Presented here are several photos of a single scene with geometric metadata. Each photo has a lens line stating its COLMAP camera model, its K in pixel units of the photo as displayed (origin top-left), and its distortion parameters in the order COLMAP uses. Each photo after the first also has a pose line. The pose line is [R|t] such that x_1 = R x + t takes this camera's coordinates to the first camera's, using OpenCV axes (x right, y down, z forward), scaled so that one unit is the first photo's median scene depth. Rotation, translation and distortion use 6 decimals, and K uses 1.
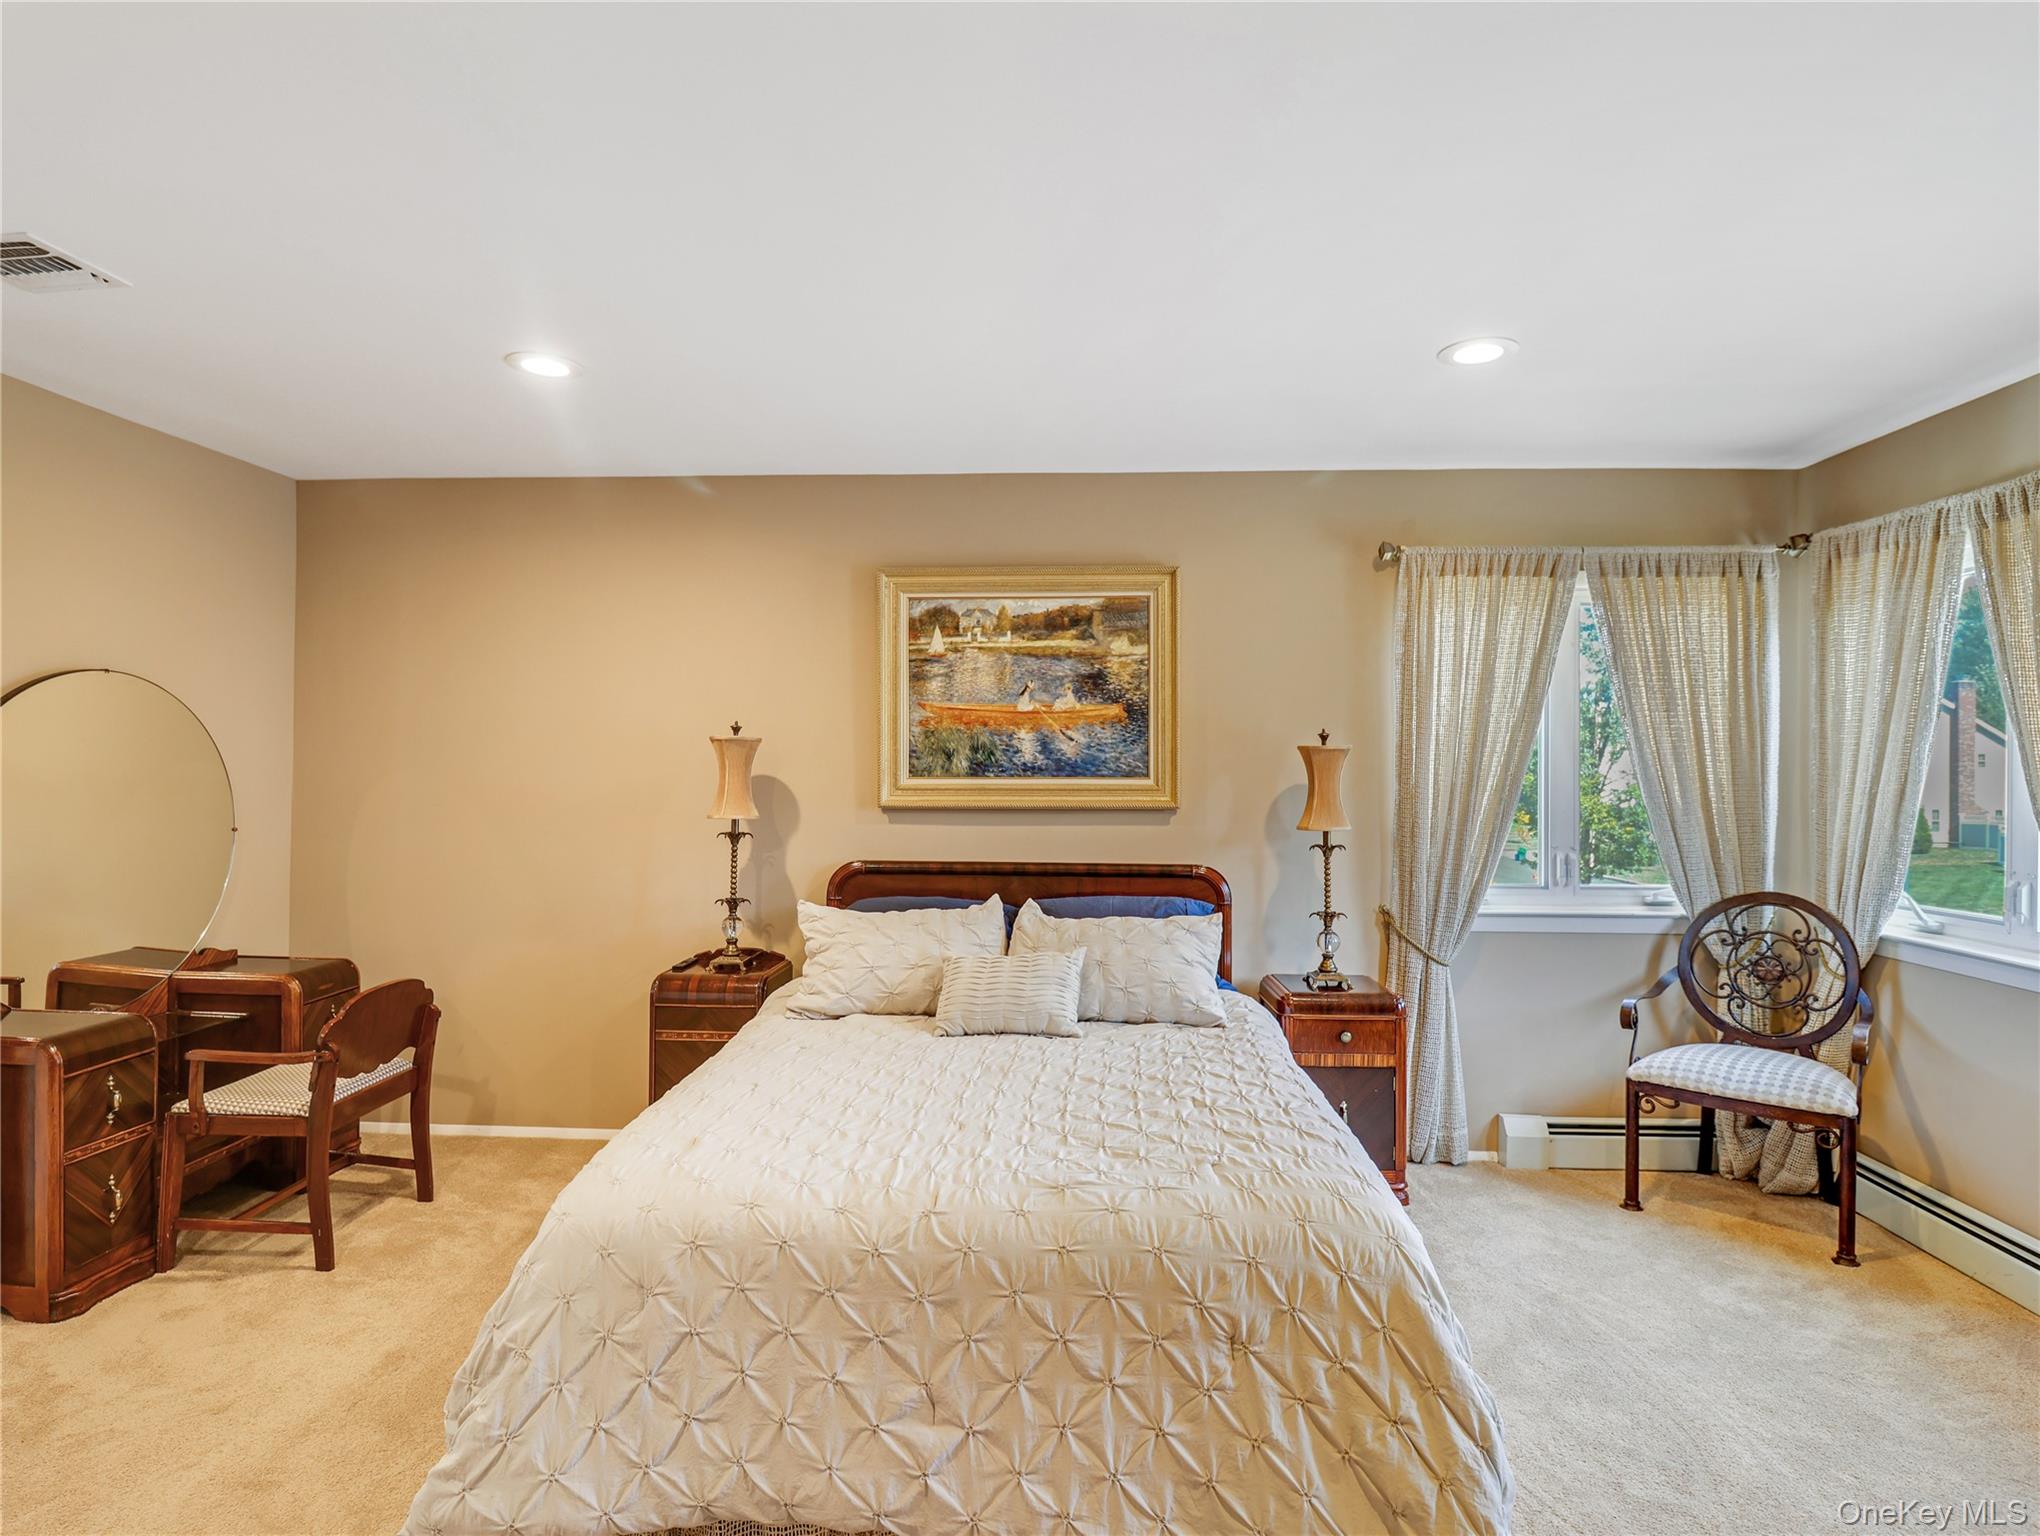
lens RADIAL K [[1091.2, 0, 1008.8], [0, 1091.2, 745.7], [0, 0, 1]] dist [0.006719, 0.001540]
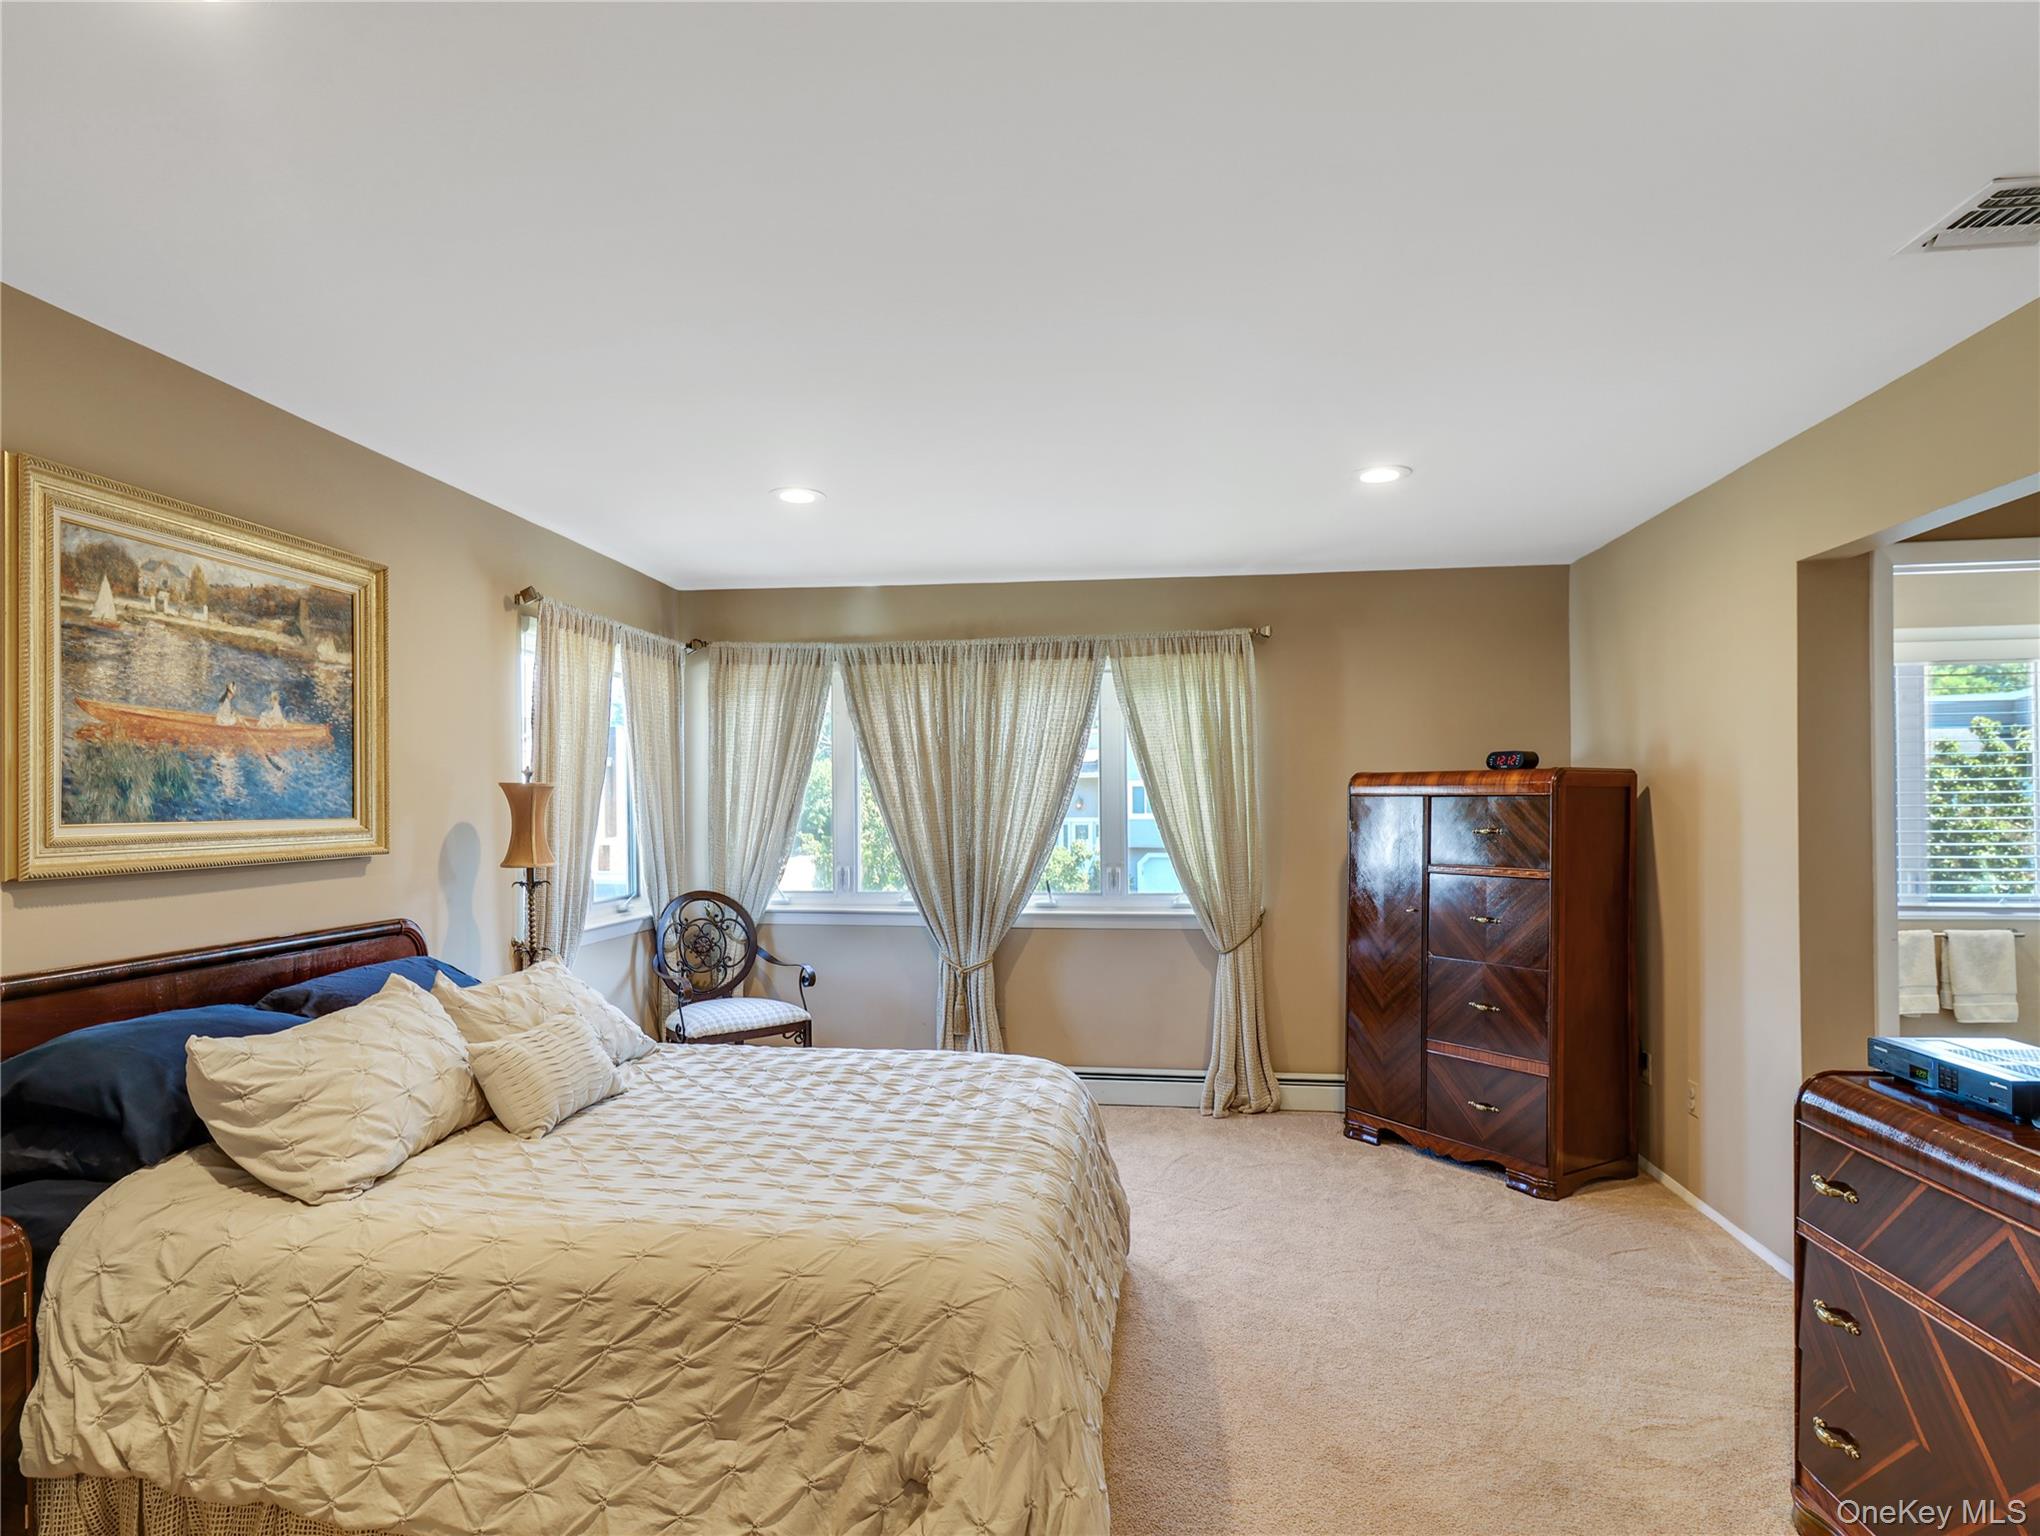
lens RADIAL K [[1114.6, 0, 1018.8], [0, 1114.6, 803.0], [0, 0, 1]] dist [0.003217, 0.000760]
pose [[0.075212, -0.003231, 0.997162, -0.655034], [-0.014671, 0.999883, 0.004347, 0.007008], [-0.997060, -0.014956, 0.075156, 0.444345]]
